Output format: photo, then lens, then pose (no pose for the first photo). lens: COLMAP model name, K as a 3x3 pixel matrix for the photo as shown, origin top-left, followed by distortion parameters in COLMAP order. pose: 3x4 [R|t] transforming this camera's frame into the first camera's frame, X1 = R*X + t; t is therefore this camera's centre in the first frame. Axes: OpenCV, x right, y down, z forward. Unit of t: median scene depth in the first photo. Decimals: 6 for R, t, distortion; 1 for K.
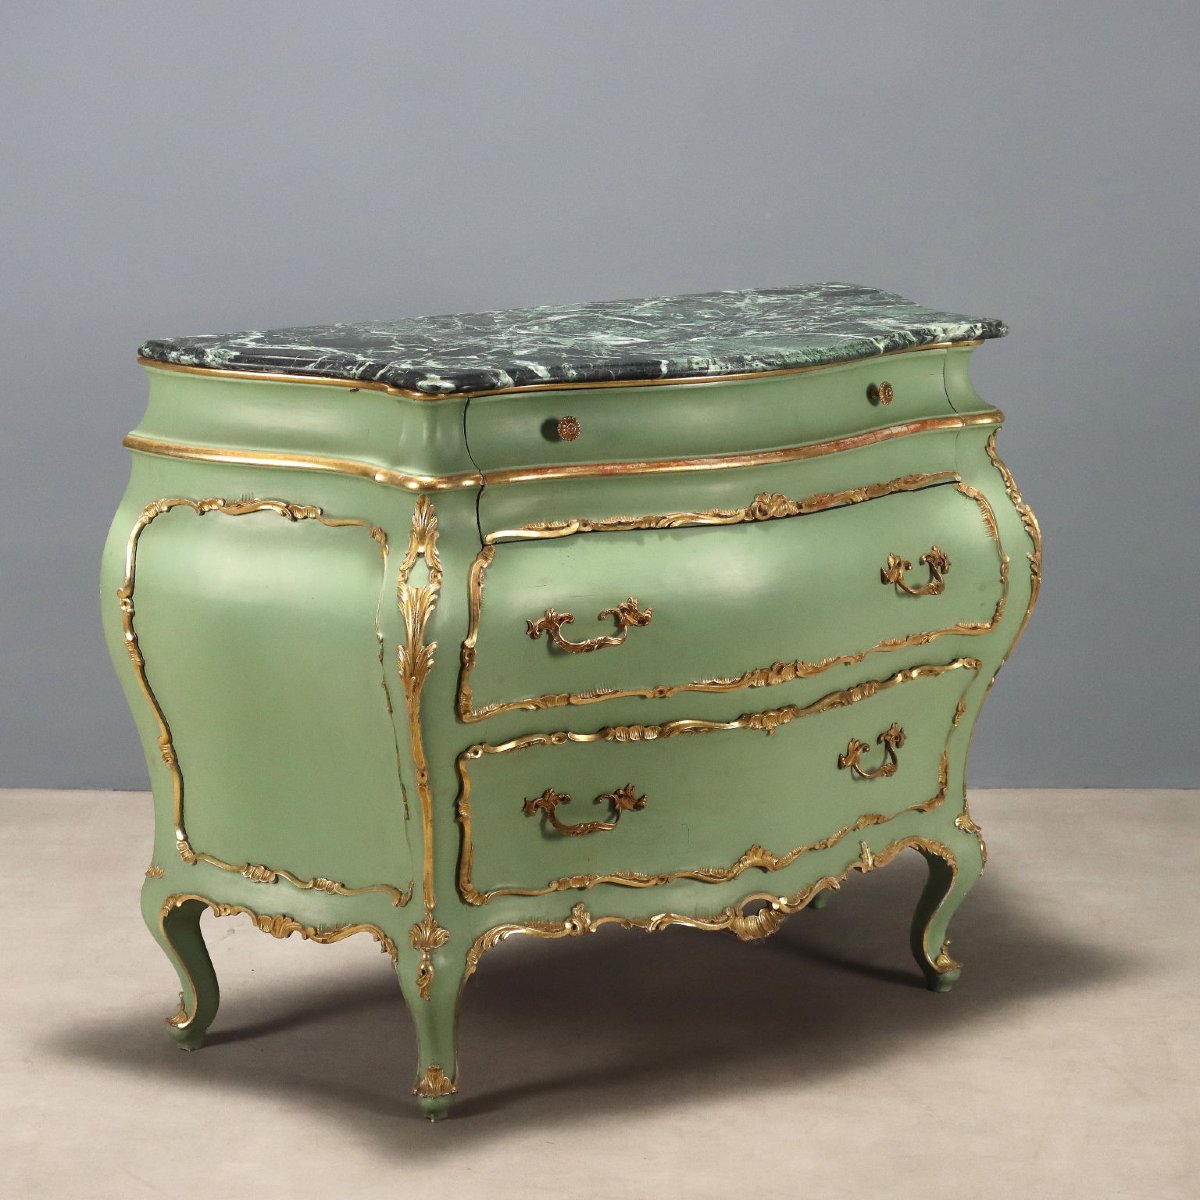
lens RADIAL K [[3332.1, 0, 600.0], [0, 3332.1, 600.0], [0, 0, 1]] dist [-0.087198, 0.743481]
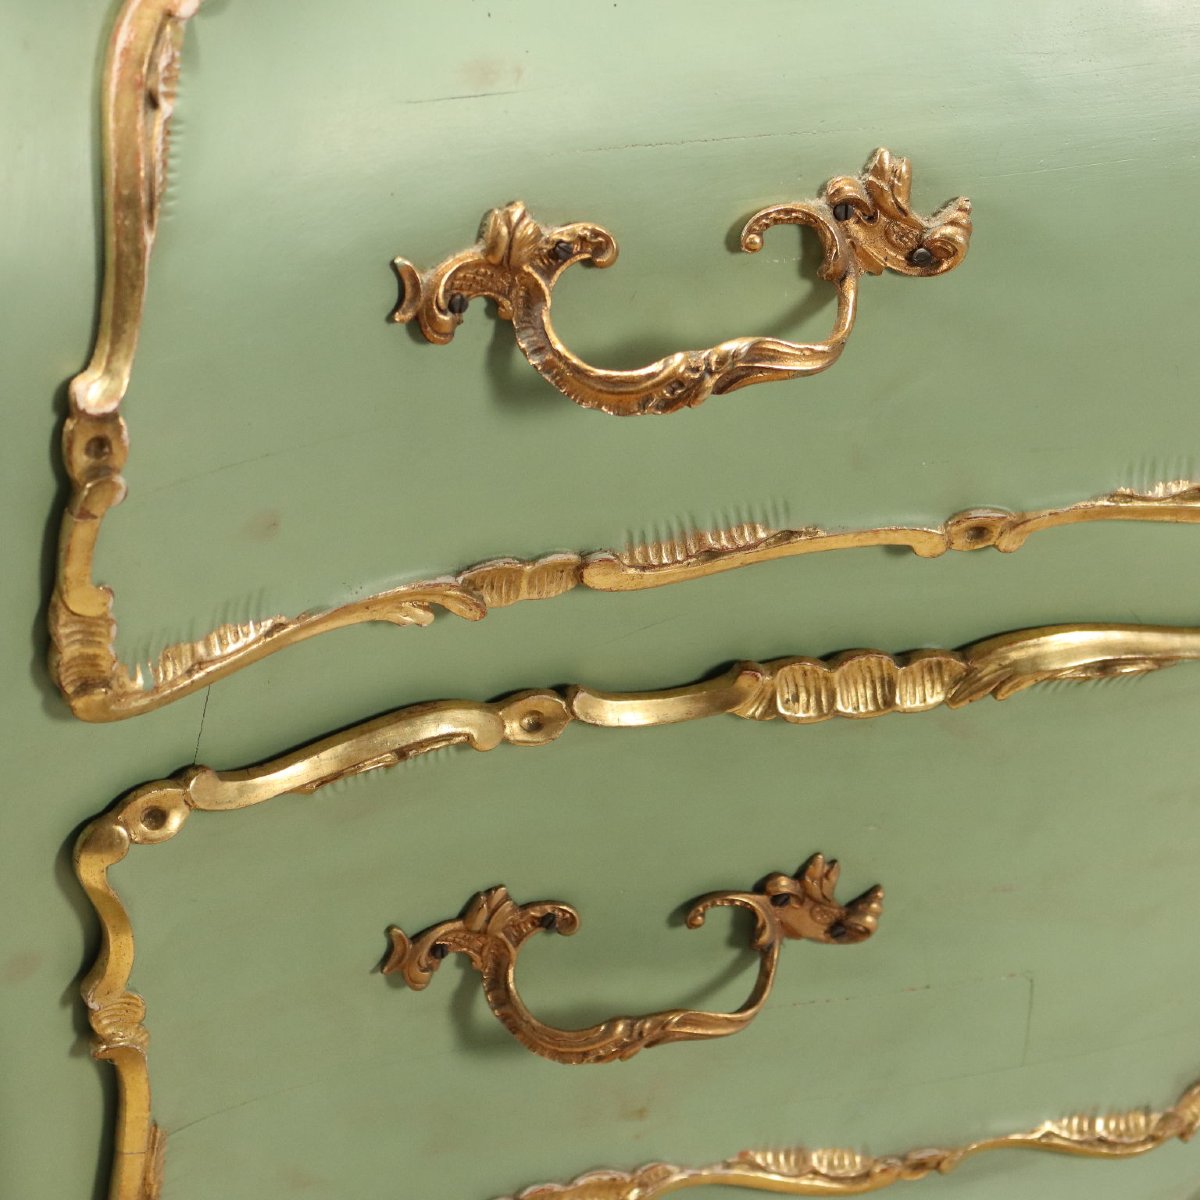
lens RADIAL K [[3585.9, 0, 600.0], [0, 3585.9, 600.0], [0, 0, 1]] dist [0.016243, 0.026342]
pose [[0.998281, 0.052862, -0.025297, -0.001722], [-0.044740, 0.966267, 0.253627, -0.031283], [0.037851, -0.252060, 0.966971, 0.761997]]
